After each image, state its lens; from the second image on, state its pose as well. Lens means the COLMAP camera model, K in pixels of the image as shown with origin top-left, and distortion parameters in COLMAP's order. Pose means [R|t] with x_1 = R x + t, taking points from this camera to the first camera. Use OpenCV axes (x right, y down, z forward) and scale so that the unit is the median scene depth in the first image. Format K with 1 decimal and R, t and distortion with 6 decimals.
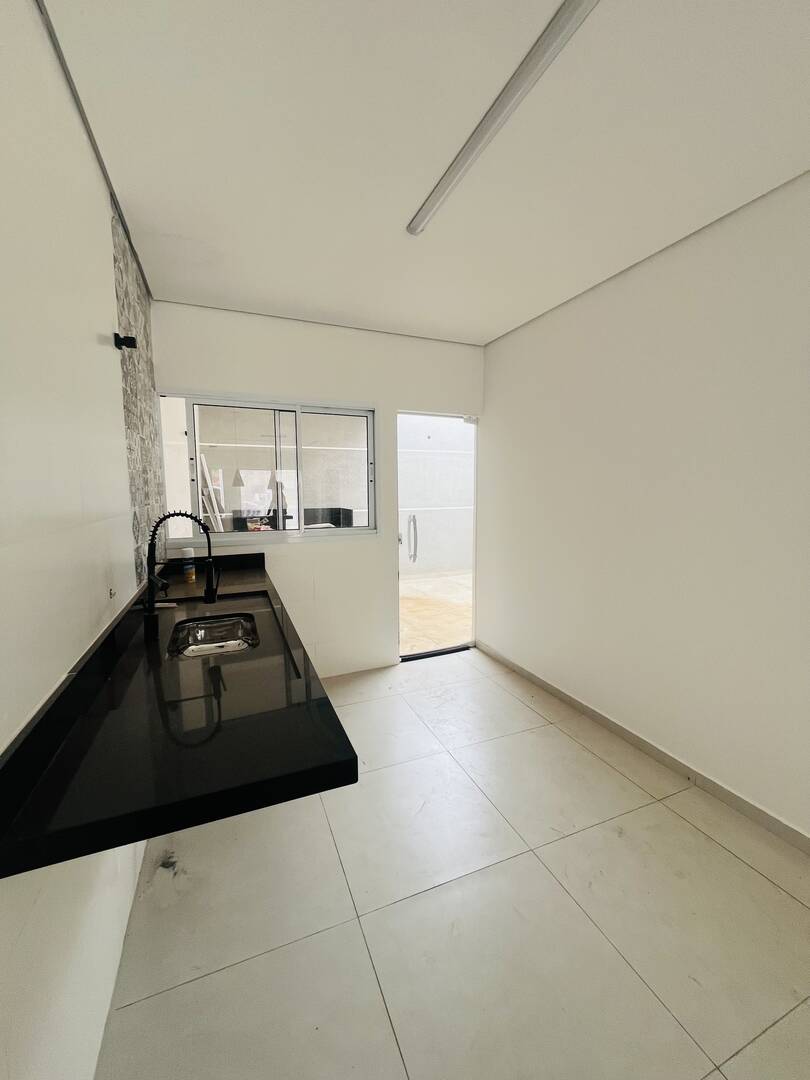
lens RADIAL K [[438.6, 0, 407.8], [0, 438.6, 537.1], [0, 0, 1]] dist [-0.001420, -0.000301]
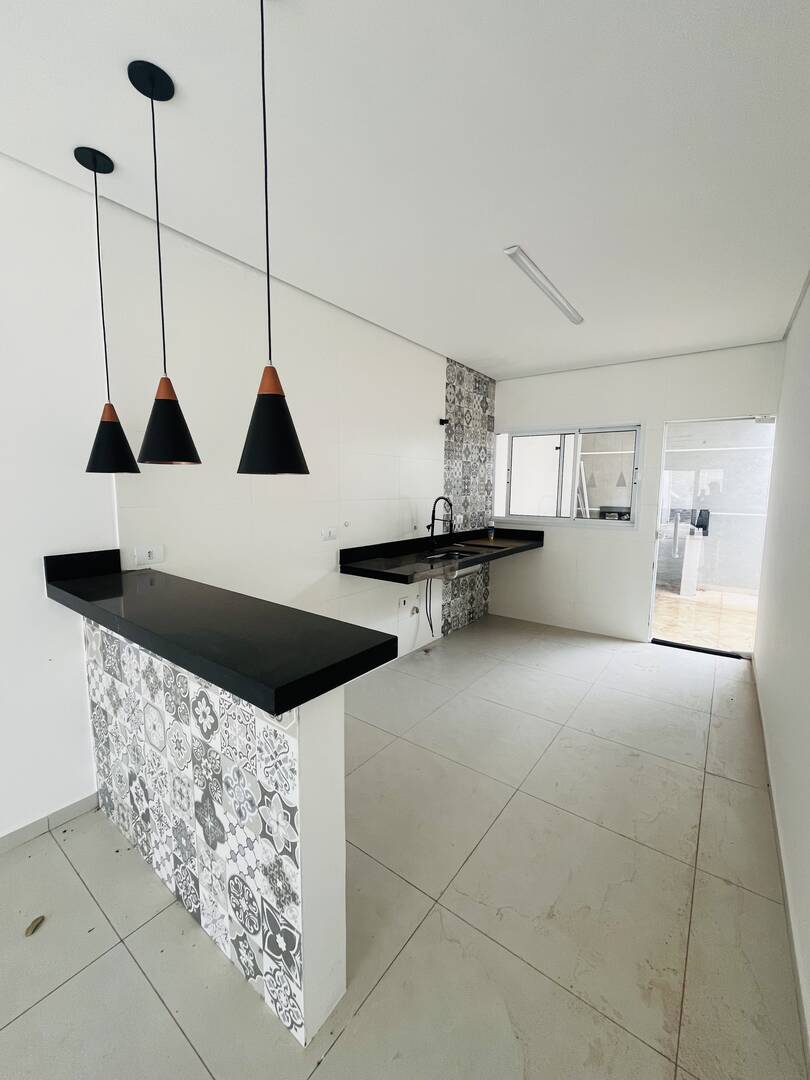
lens RADIAL K [[438.6, 0, 407.8], [0, 438.6, 537.1], [0, 0, 1]] dist [-0.001420, -0.000301]
pose [[0.515289, 0.107838, -0.850205, 0.645083], [-0.108605, 0.992271, 0.060035, 0.015182], [0.850107, 0.061401, 0.523018, -0.157997]]
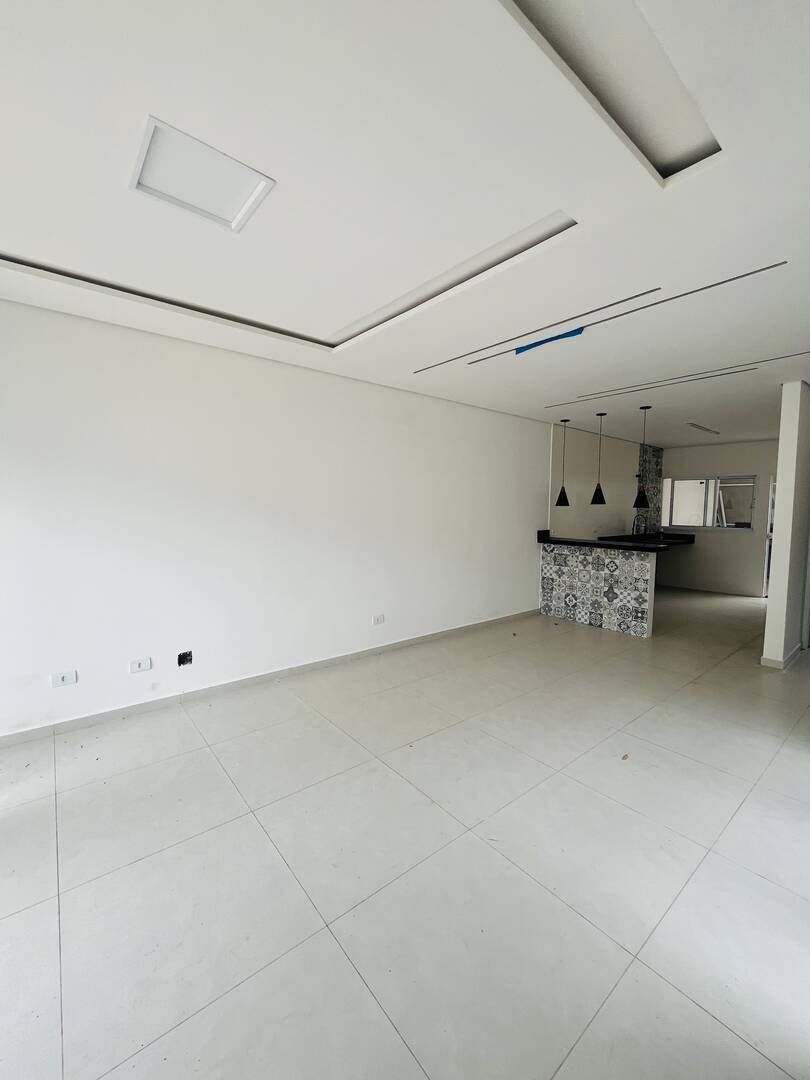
lens RADIAL K [[440.3, 0, 404.8], [0, 440.3, 534.8], [0, 0, 1]] dist [-0.000025, 0.000240]
pose [[0.288009, 0.073558, -0.954798, 1.521325], [-0.119705, 0.991991, 0.040315, 0.125484], [0.950116, 0.102683, 0.294508, -1.276435]]
